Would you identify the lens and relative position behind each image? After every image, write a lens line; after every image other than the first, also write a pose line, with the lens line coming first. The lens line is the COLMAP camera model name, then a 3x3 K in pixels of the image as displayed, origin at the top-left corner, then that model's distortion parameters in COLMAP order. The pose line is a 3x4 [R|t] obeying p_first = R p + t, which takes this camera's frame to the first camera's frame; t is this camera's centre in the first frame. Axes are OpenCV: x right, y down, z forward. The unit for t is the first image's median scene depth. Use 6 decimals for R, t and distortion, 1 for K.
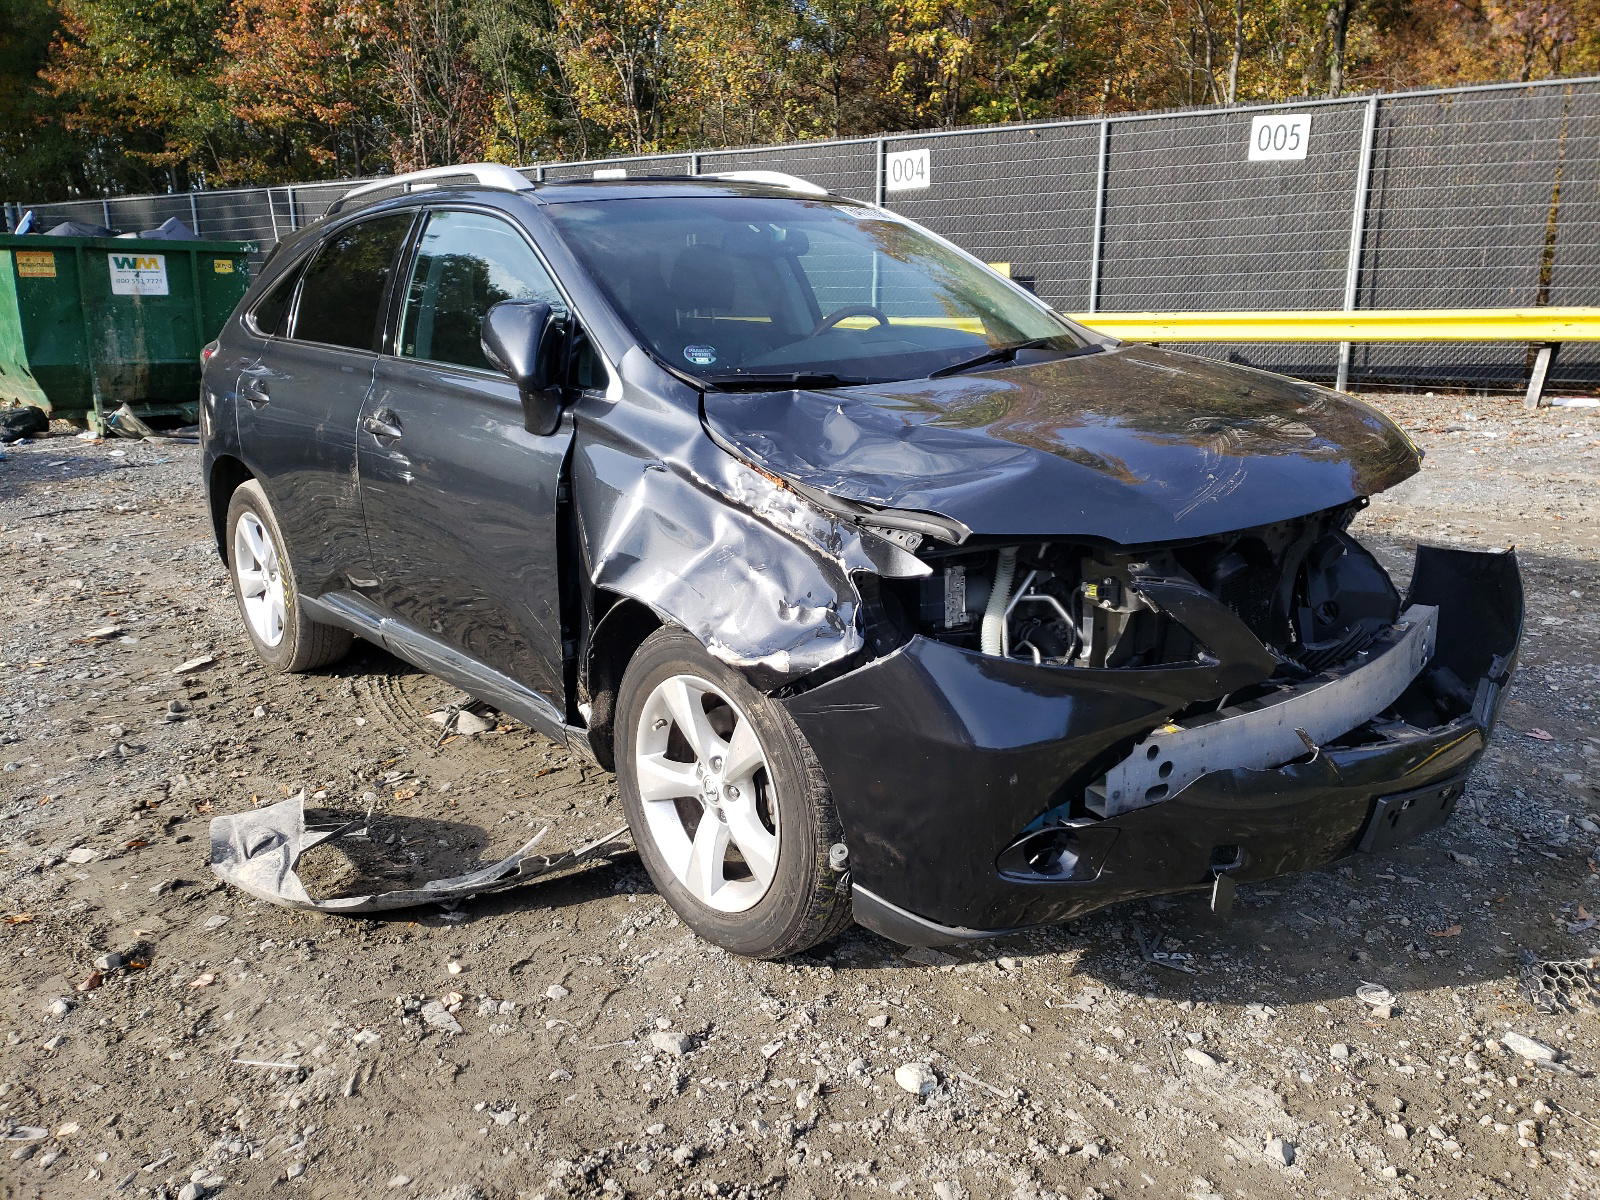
lens RADIAL K [[1228.0, 0, 800.0], [0, 1228.0, 600.0], [0, 0, 1]] dist [0.031544, -0.040210]
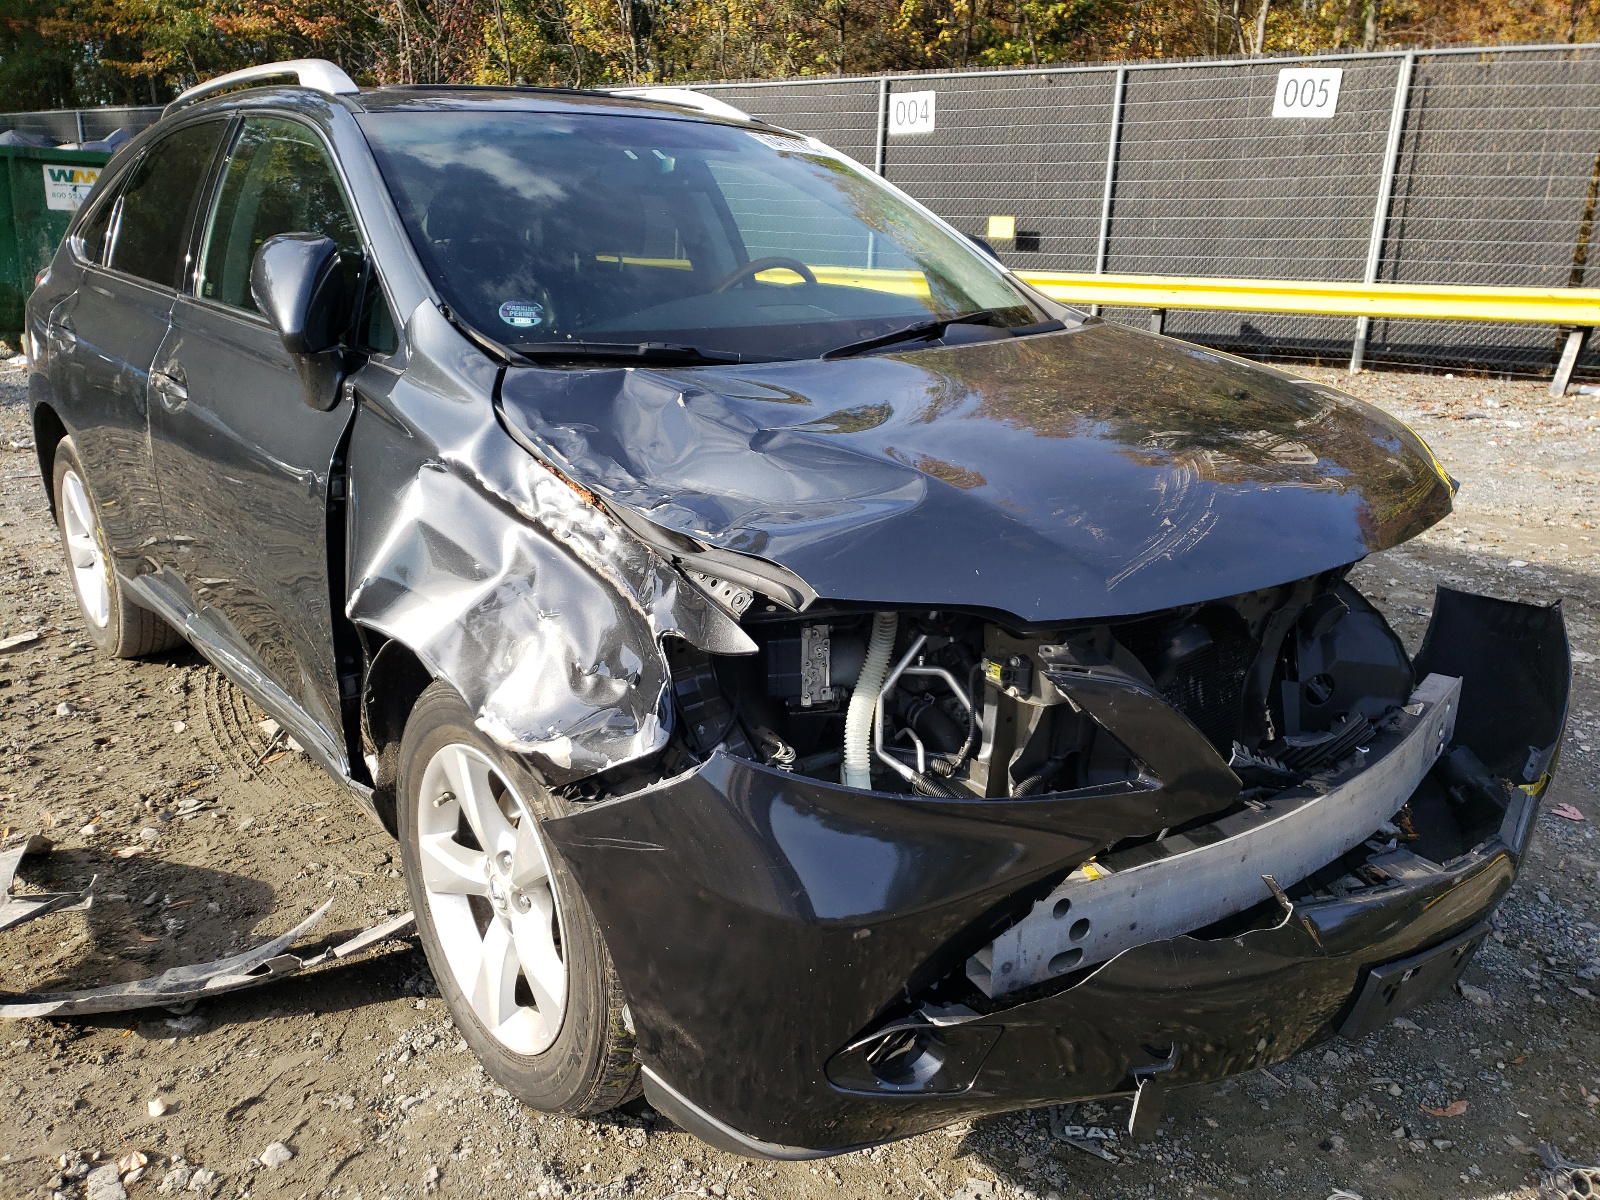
lens RADIAL K [[1219.8, 0, 800.0], [0, 1219.8, 600.0], [0, 0, 1]] dist [0.014113, -0.001819]
pose [[0.999066, 0.043125, -0.002737, 0.095743], [-0.042968, 0.998151, 0.042983, -0.059452], [0.004586, -0.042826, 0.999072, 0.220388]]
